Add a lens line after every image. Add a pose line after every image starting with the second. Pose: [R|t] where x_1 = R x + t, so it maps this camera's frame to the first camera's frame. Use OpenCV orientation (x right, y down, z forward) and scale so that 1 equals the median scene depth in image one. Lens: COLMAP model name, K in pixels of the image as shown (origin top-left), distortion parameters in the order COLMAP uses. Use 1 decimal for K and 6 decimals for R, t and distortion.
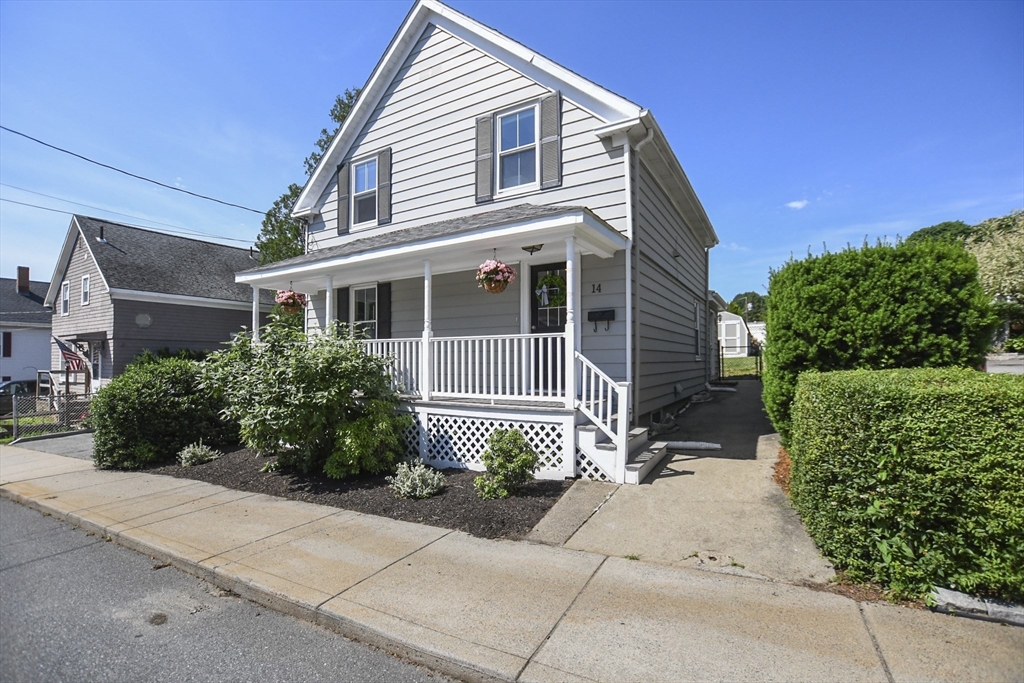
lens RADIAL K [[459.9, 0, 515.9], [0, 459.9, 347.5], [0, 0, 1]] dist [-0.031359, 0.003023]
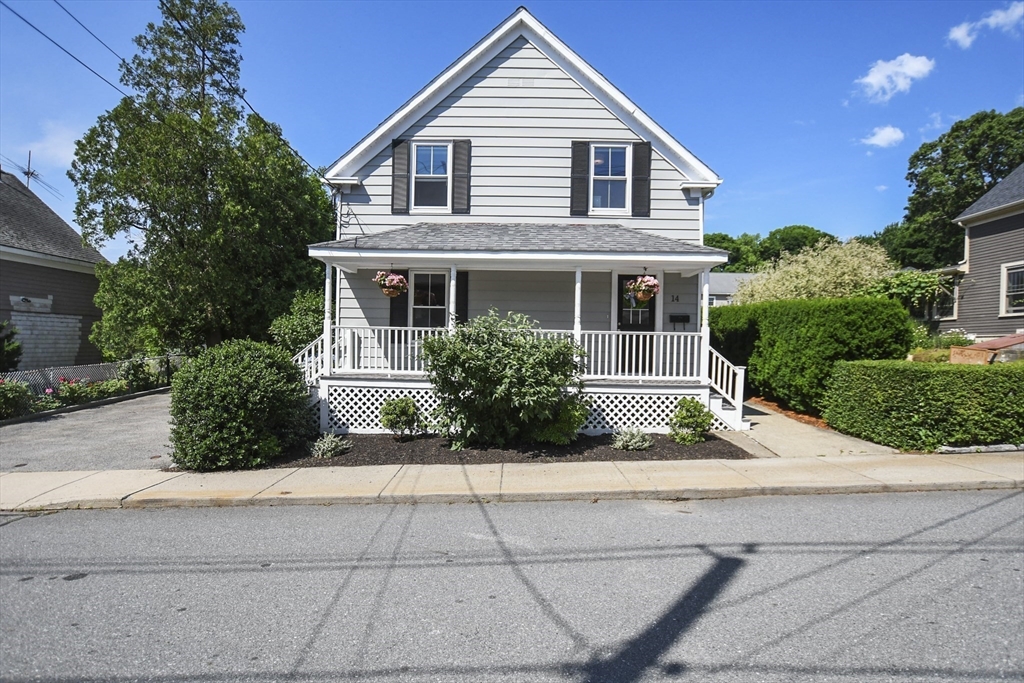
lens RADIAL K [[543.4, 0, 512.0], [0, 543.4, 344.8], [0, 0, 1]] dist [-0.024628, 0.001484]
pose [[0.866371, 0.021376, 0.498944, -1.123412], [-0.035991, 0.999158, 0.019690, -0.005598], [-0.498103, -0.035016, 0.866411, -0.173274]]
